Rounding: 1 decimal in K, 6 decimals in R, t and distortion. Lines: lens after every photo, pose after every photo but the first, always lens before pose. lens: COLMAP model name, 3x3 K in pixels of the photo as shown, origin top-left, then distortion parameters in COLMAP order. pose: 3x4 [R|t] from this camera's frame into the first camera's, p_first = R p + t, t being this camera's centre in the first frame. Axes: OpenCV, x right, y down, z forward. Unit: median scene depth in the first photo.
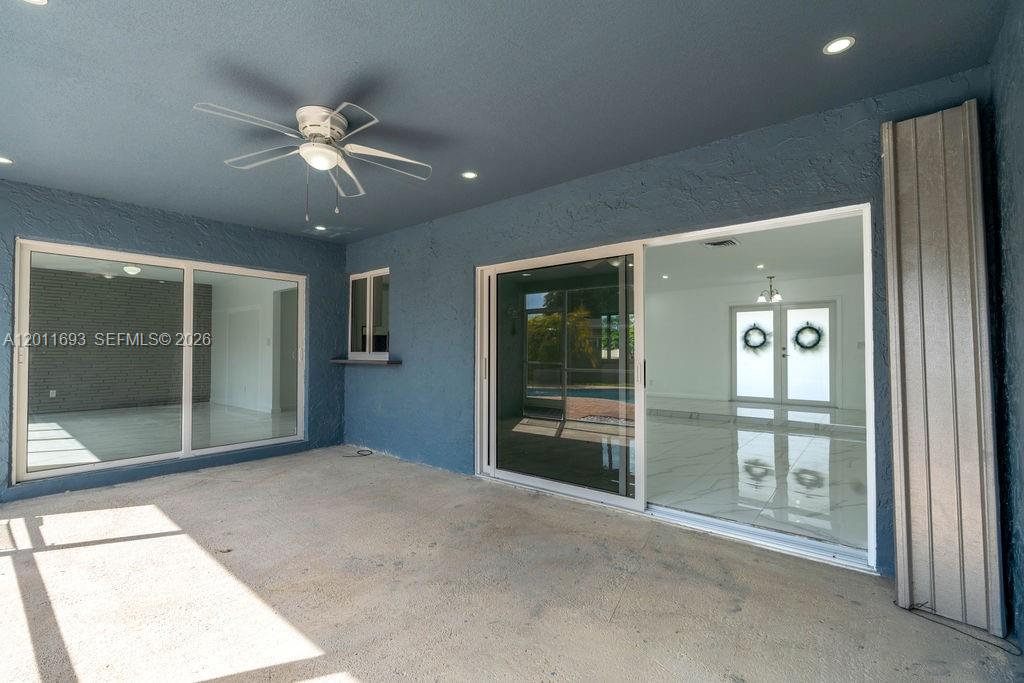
lens RADIAL K [[455.8, 0, 510.7], [0, 455.8, 344.0], [0, 0, 1]] dist [-0.003133, 0.000415]
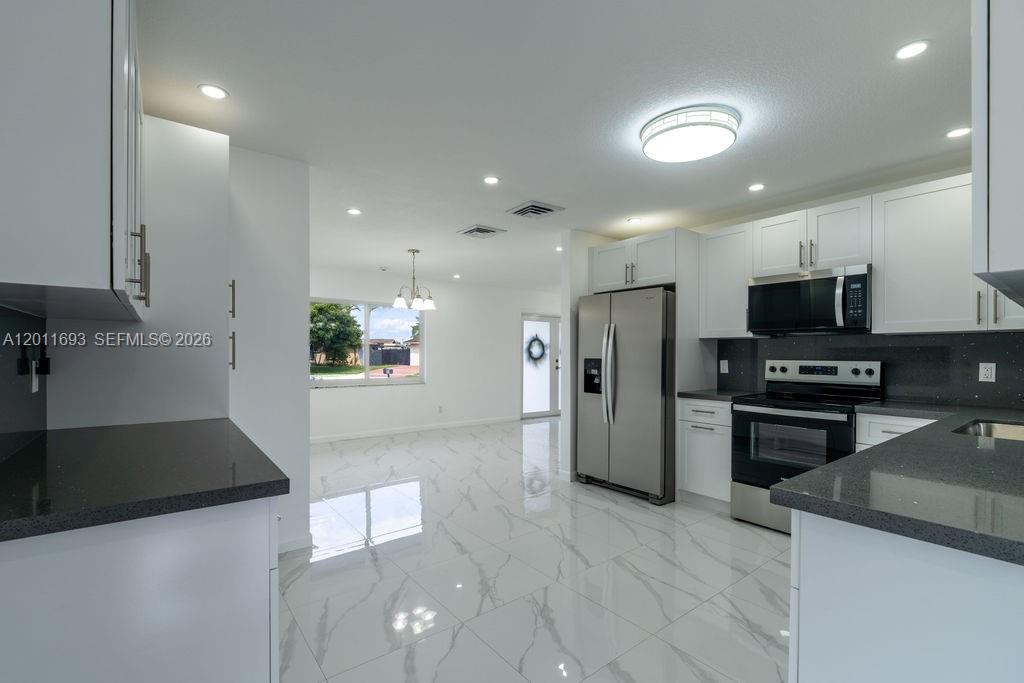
lens RADIAL K [[455.8, 0, 519.5], [0, 455.8, 357.8], [0, 0, 1]] dist [-0.003133, 0.000415]
pose [[0.195910, -0.009036, 0.980580, -0.404863], [-0.023200, 0.999635, 0.013847, -0.008560], [-0.980347, -0.025462, 0.195629, 0.866215]]
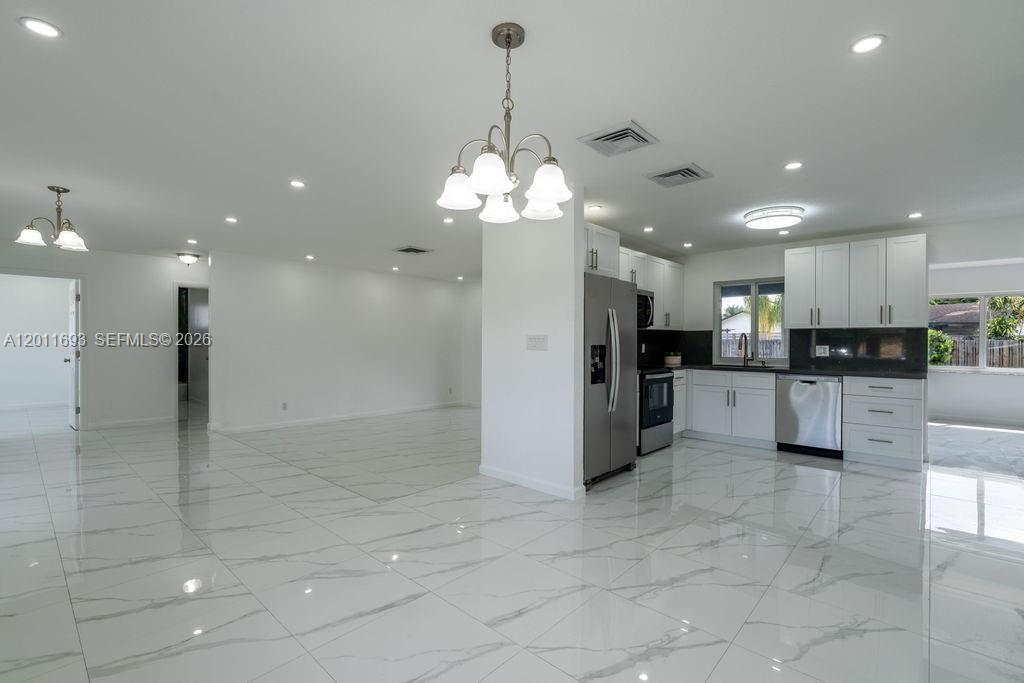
lens RADIAL K [[455.8, 0, 510.2], [0, 455.8, 344.0], [0, 0, 1]] dist [-0.003133, 0.000415]
pose [[-0.998967, -0.001635, 0.045419, 0.126436], [-0.002361, 0.999870, -0.015942, 0.002990], [-0.045387, -0.016032, -0.998841, 1.304260]]
